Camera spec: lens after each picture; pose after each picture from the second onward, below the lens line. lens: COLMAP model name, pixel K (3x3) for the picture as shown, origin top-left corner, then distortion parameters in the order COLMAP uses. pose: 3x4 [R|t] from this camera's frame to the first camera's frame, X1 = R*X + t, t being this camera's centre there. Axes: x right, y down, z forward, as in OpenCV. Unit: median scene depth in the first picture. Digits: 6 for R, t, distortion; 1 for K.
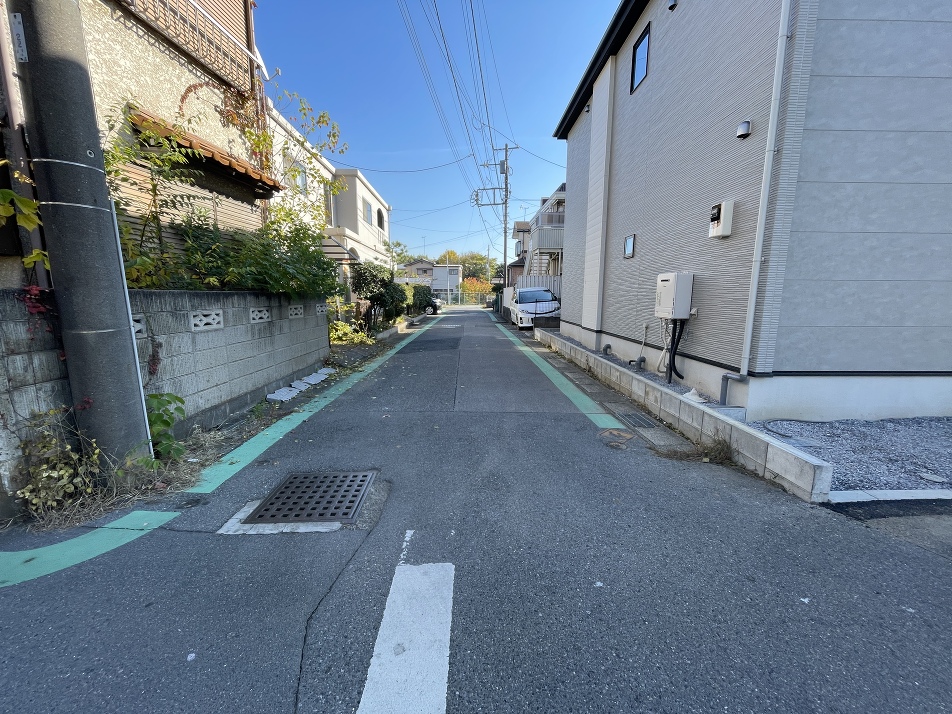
lens RADIAL K [[384.2, 0, 466.7], [0, 384.2, 360.9], [0, 0, 1]] dist [-0.012730, 0.000584]
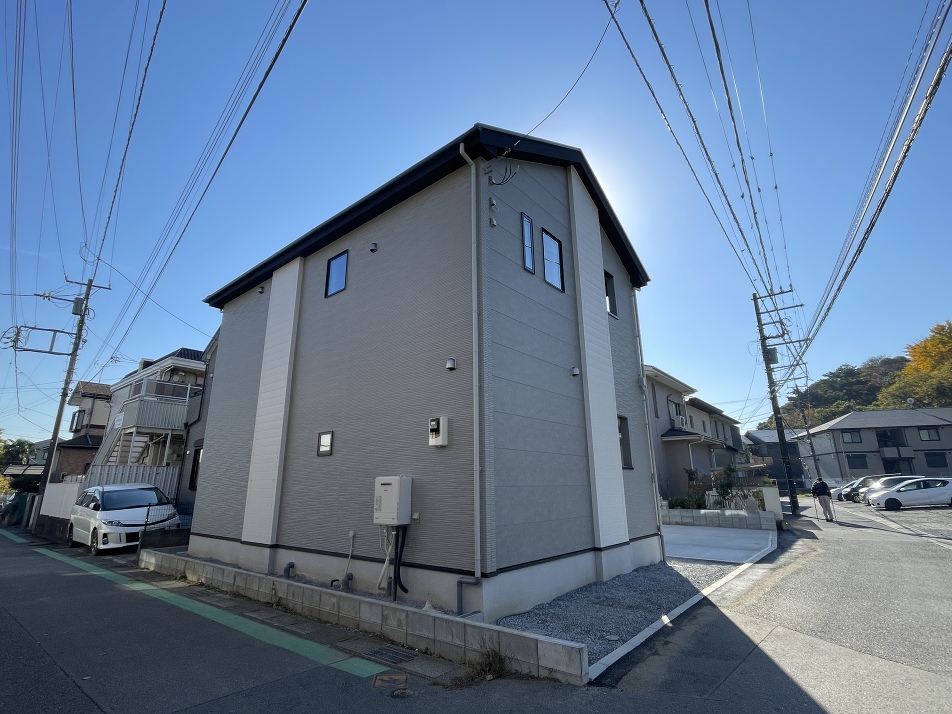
lens RADIAL K [[467.3, 0, 477.3], [0, 467.3, 352.7], [0, 0, 1]] dist [-0.006183, -0.000676]
pose [[0.643030, 0.202209, 0.738664, -0.334444], [0.142749, 0.915963, -0.375013, -0.045084], [-0.752420, 0.346588, 0.560126, 0.047677]]
